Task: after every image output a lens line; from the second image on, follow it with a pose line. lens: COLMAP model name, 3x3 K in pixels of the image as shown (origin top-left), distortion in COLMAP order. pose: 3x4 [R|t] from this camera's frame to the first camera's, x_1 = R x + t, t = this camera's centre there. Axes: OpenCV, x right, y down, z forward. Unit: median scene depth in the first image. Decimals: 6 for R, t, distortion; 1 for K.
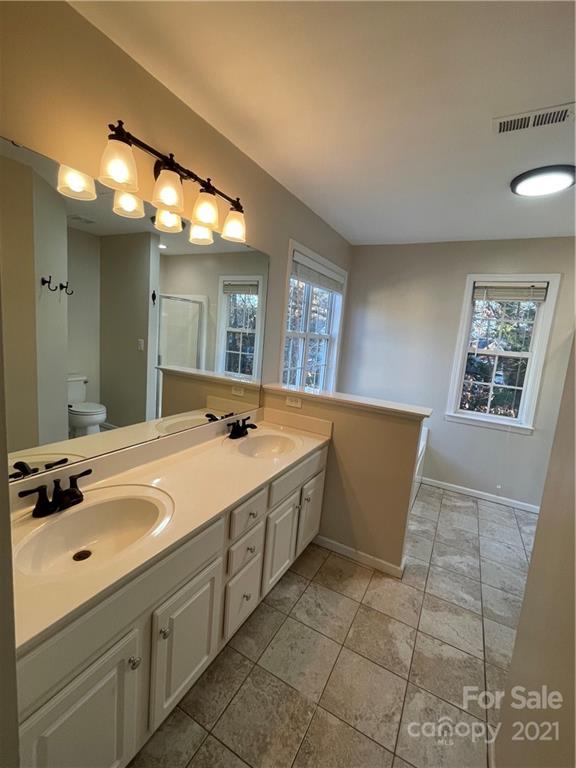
lens RADIAL K [[333.5, 0, 286.4], [0, 333.5, 385.9], [0, 0, 1]] dist [0.001045, 0.000288]
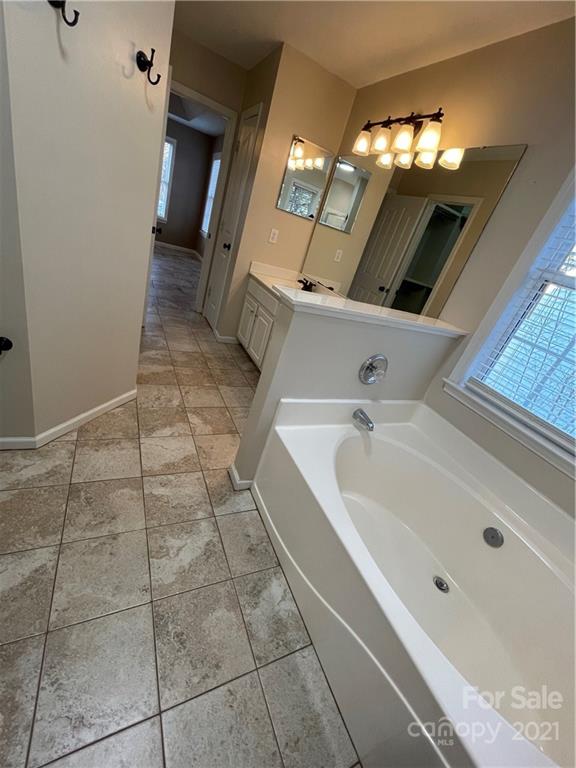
lens RADIAL K [[314.9, 0, 285.4], [0, 314.9, 378.8], [0, 0, 1]] dist [-0.002887, -0.000184]
pose [[-0.547172, 0.141550, -0.824965, 1.053484], [-0.443635, 0.786730, 0.429237, -0.061433], [0.709783, 0.600850, -0.367680, 1.446316]]
